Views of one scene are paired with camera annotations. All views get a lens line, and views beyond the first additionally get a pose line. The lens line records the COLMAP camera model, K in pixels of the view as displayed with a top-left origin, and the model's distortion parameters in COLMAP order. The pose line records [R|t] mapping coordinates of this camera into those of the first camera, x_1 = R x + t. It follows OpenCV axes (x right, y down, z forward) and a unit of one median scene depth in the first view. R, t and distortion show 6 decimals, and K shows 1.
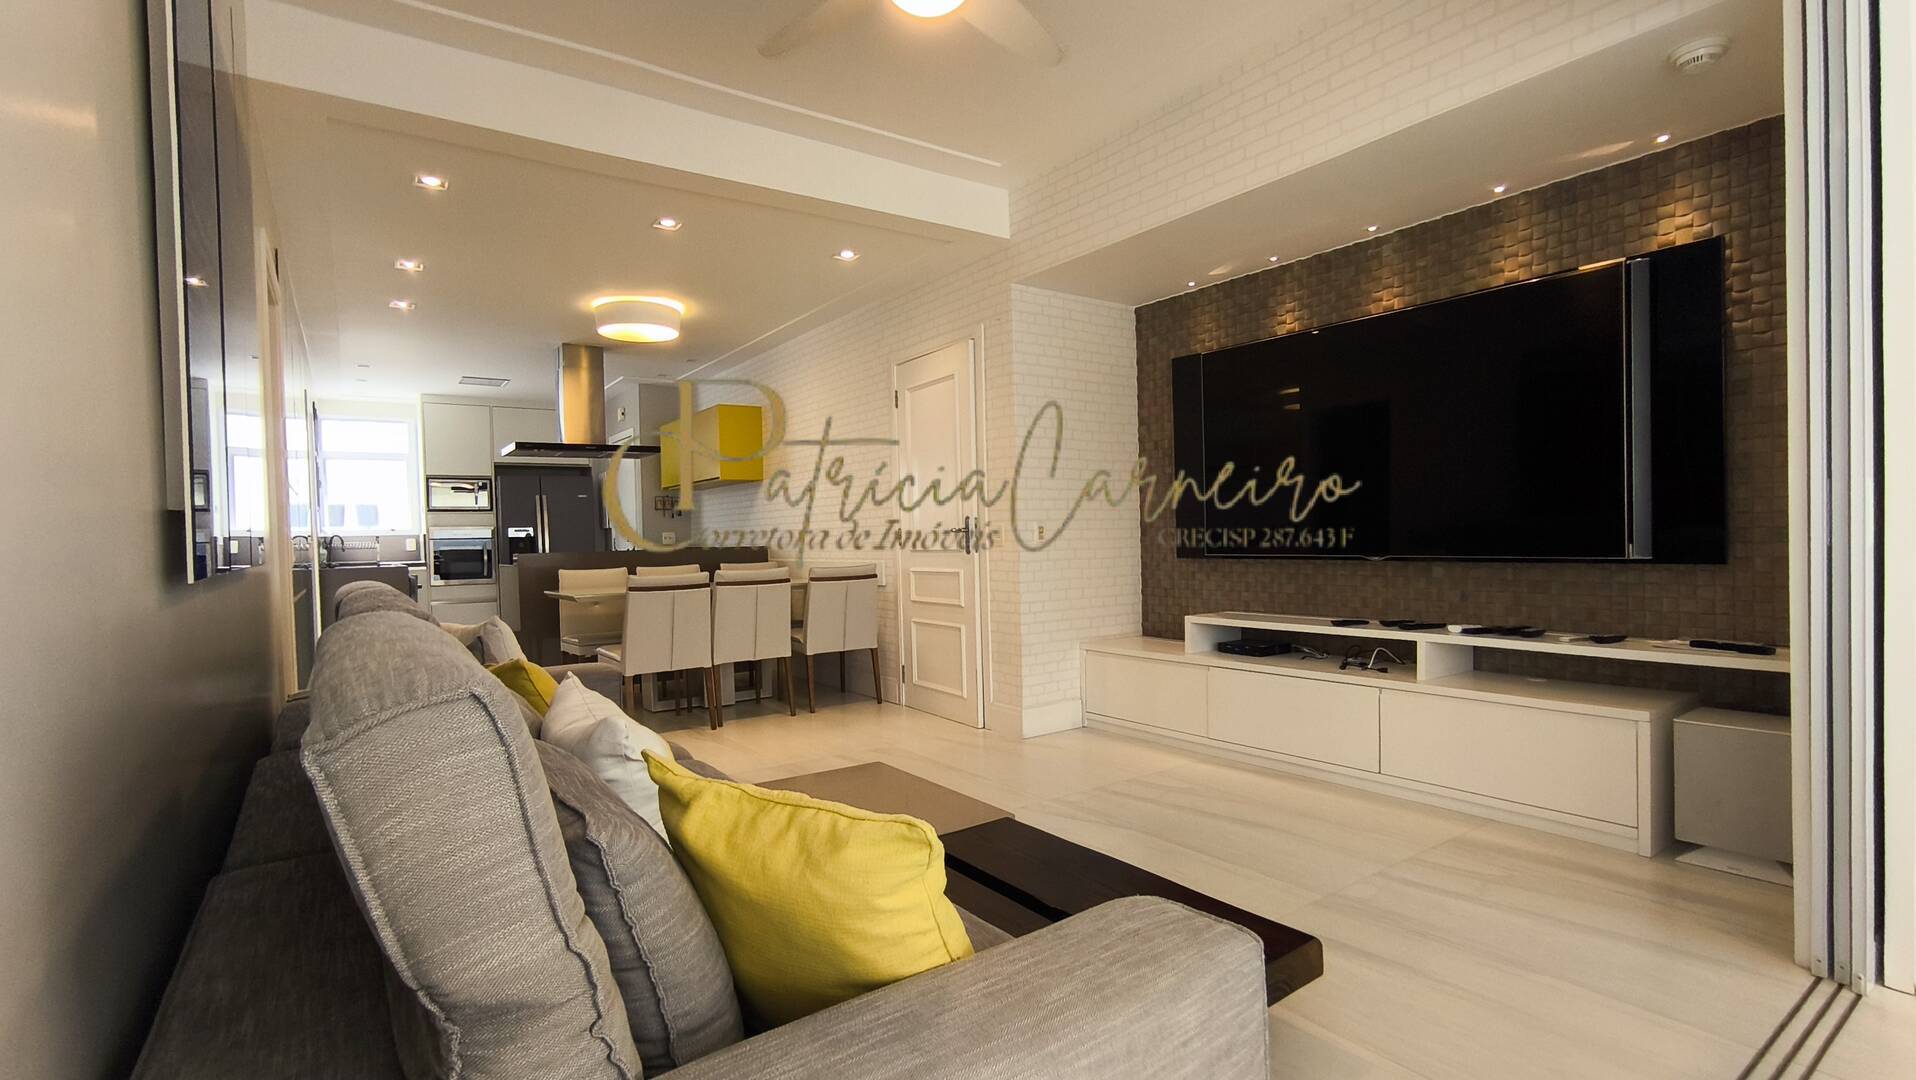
lens RADIAL K [[876.6, 0, 958.0], [0, 876.6, 540.0], [0, 0, 1]] dist [-0.002172, 0.008158]
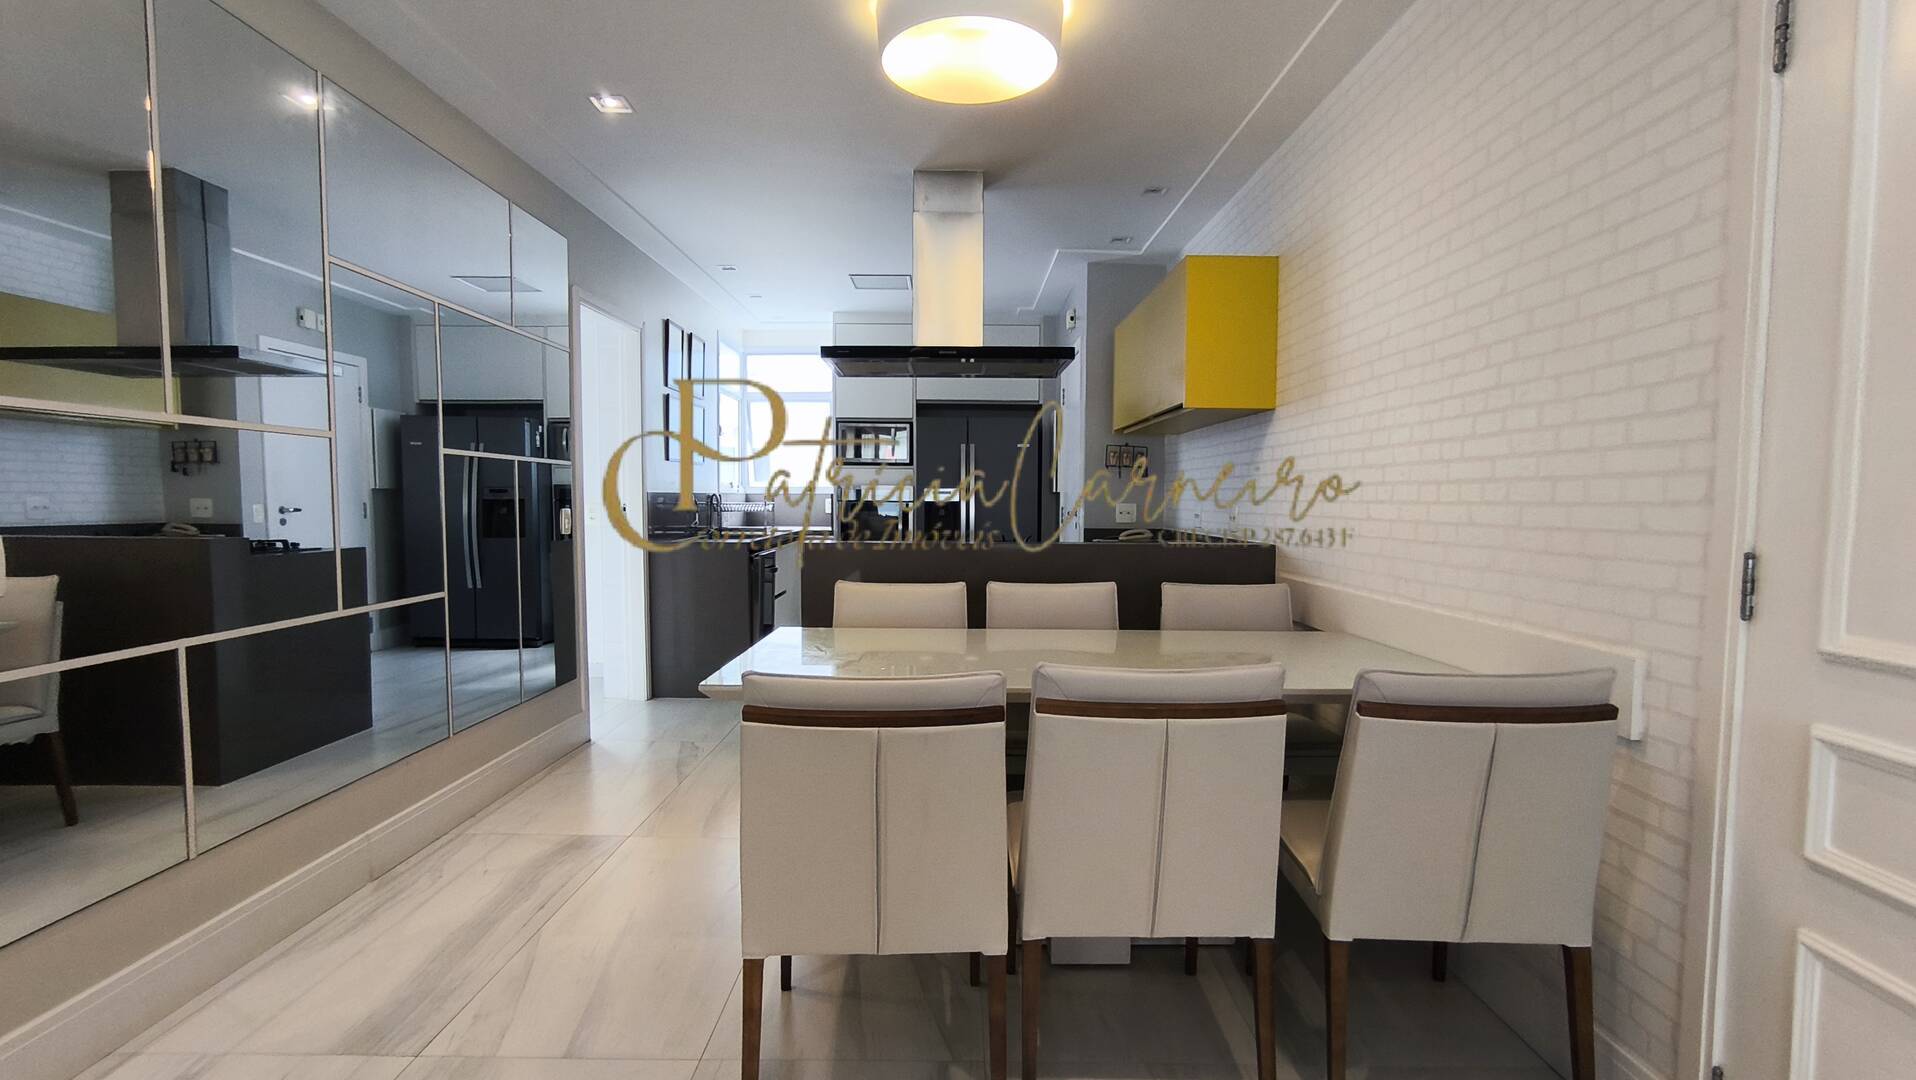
lens RADIAL K [[876.6, 0, 958.0], [0, 876.6, 540.0], [0, 0, 1]] dist [-0.002172, 0.008158]
pose [[0.811319, 0.069779, -0.580425, -0.102789], [-0.046416, 0.997405, 0.055029, -0.019098], [0.582759, -0.017705, 0.812452, 0.638853]]
